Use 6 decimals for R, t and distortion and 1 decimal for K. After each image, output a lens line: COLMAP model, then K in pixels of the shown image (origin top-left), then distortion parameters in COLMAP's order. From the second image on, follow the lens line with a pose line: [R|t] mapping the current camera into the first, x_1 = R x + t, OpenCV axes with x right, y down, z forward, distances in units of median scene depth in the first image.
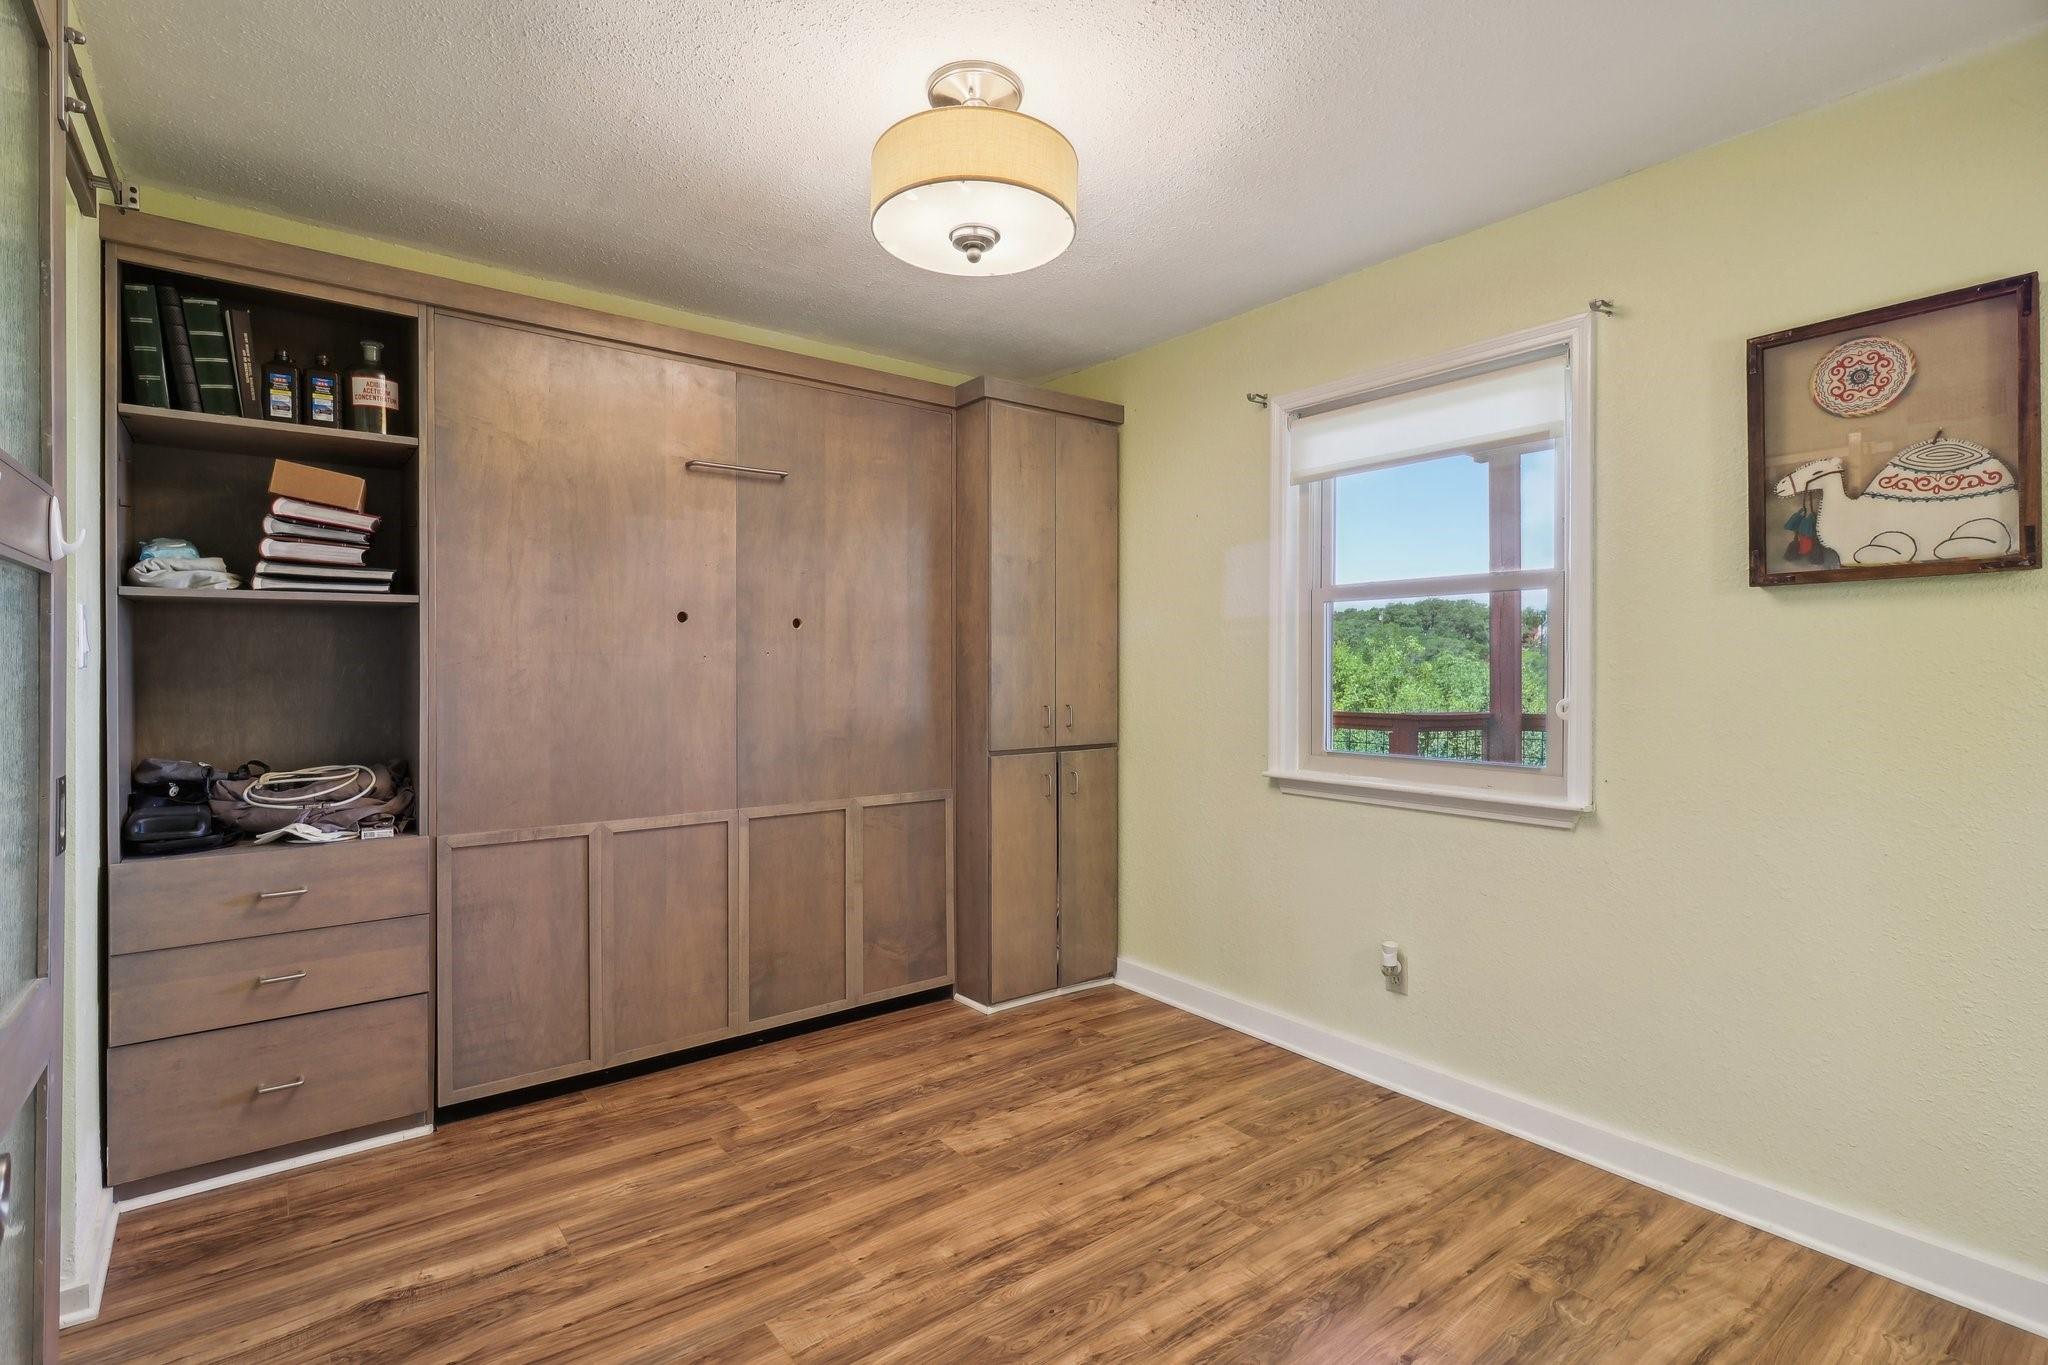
lens RADIAL K [[959.3, 0, 1019.6], [0, 959.3, 673.1], [0, 0, 1]] dist [0.002565, 0.000510]
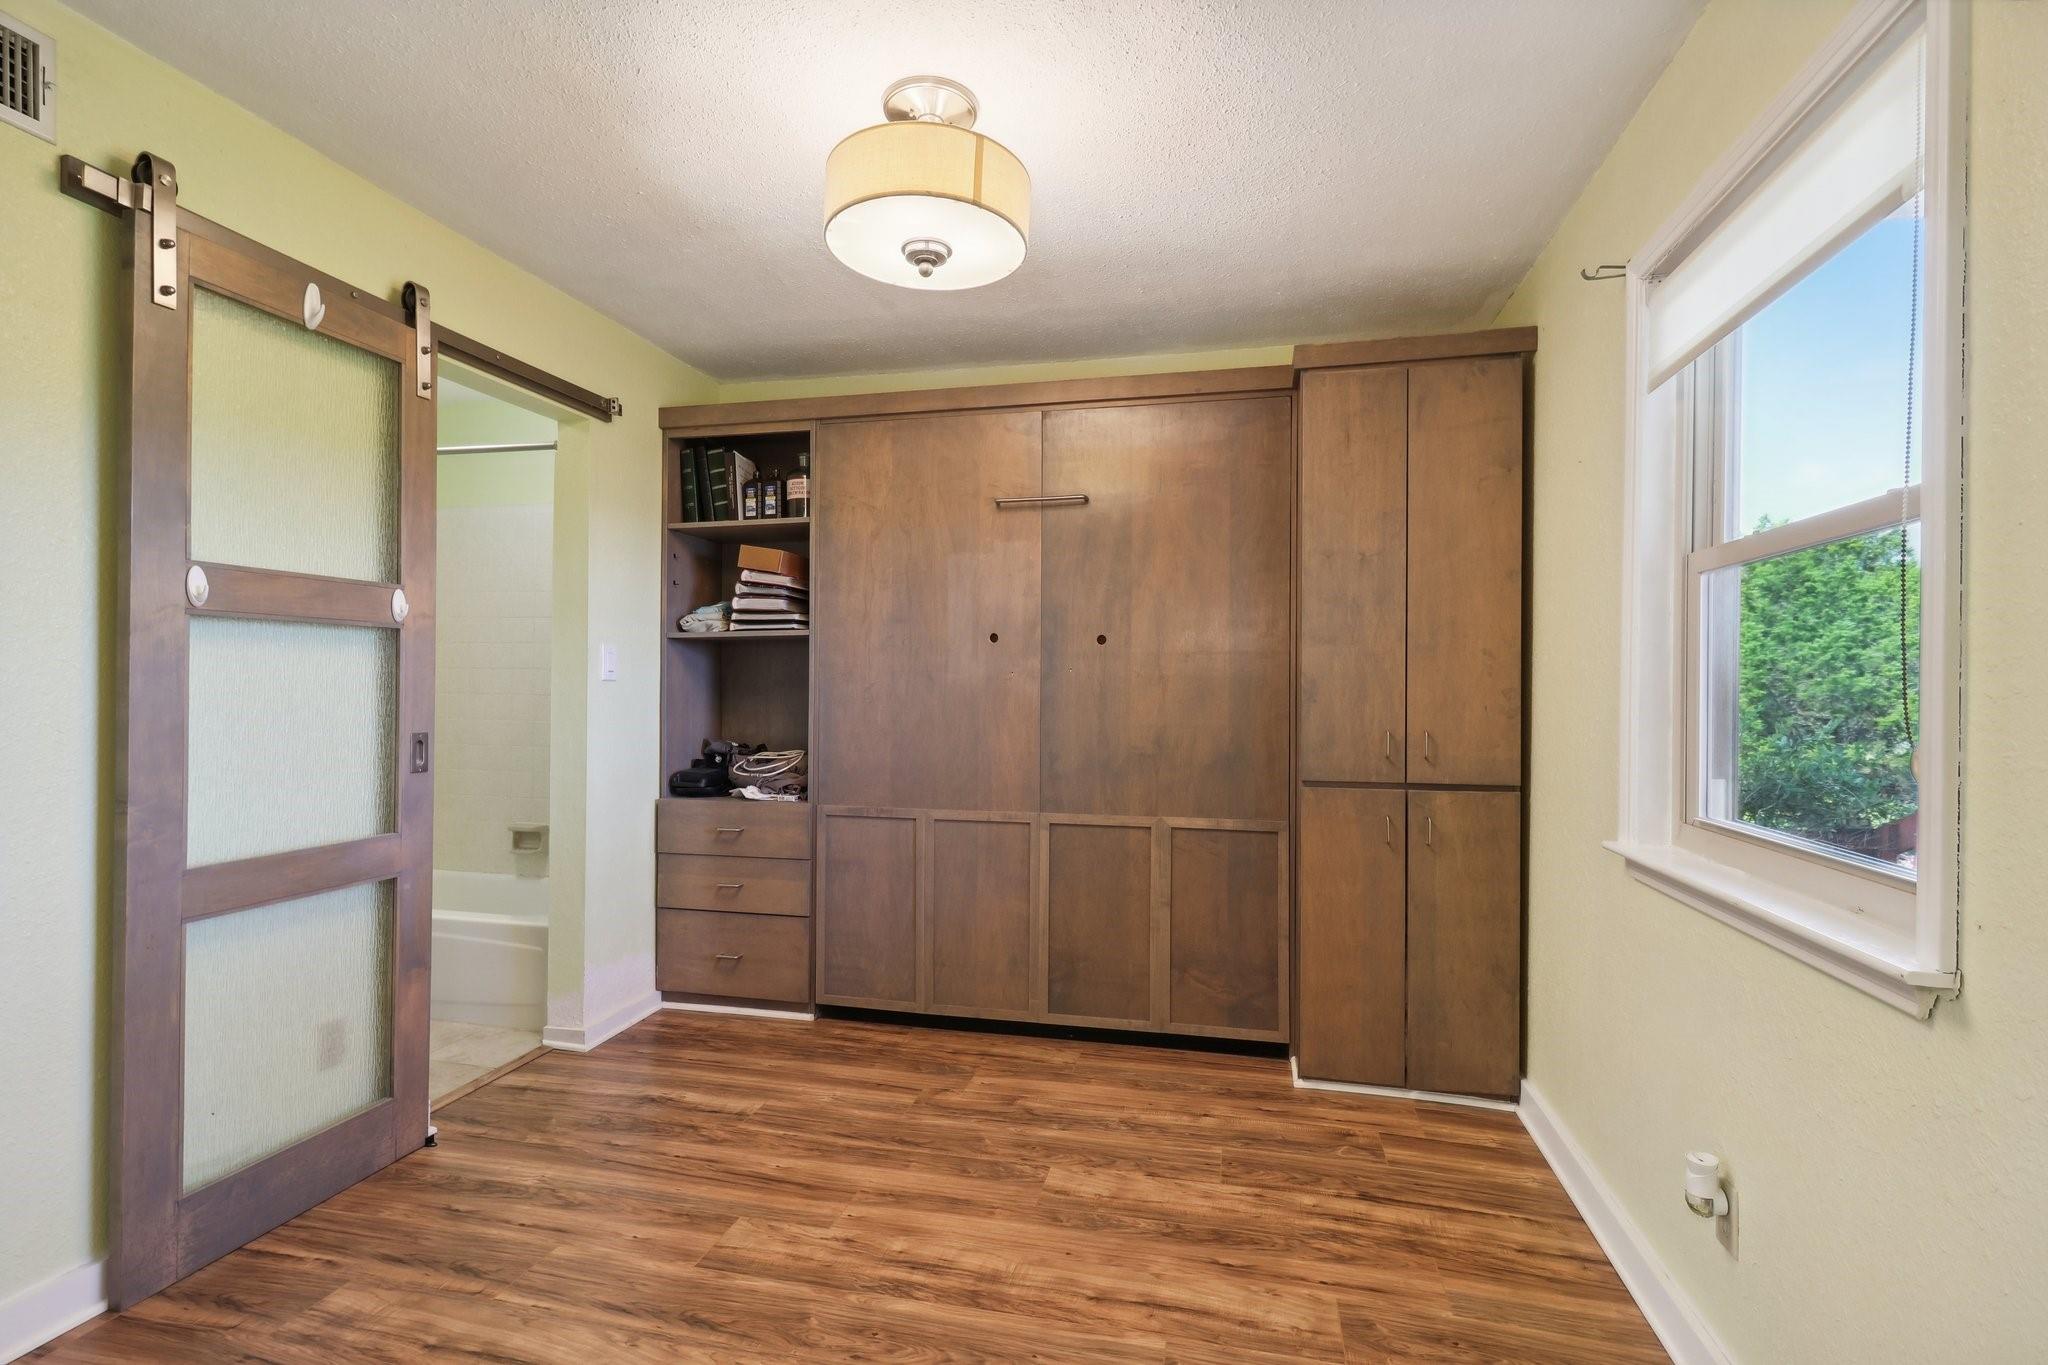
lens RADIAL K [[959.3, 0, 1023.8], [0, 959.3, 688.7], [0, 0, 1]] dist [0.002565, 0.000510]
pose [[0.637560, 0.001150, -0.770399, 0.603579], [-0.010141, 0.999925, -0.006900, 0.010201], [0.770334, 0.012212, 0.637524, 0.333952]]
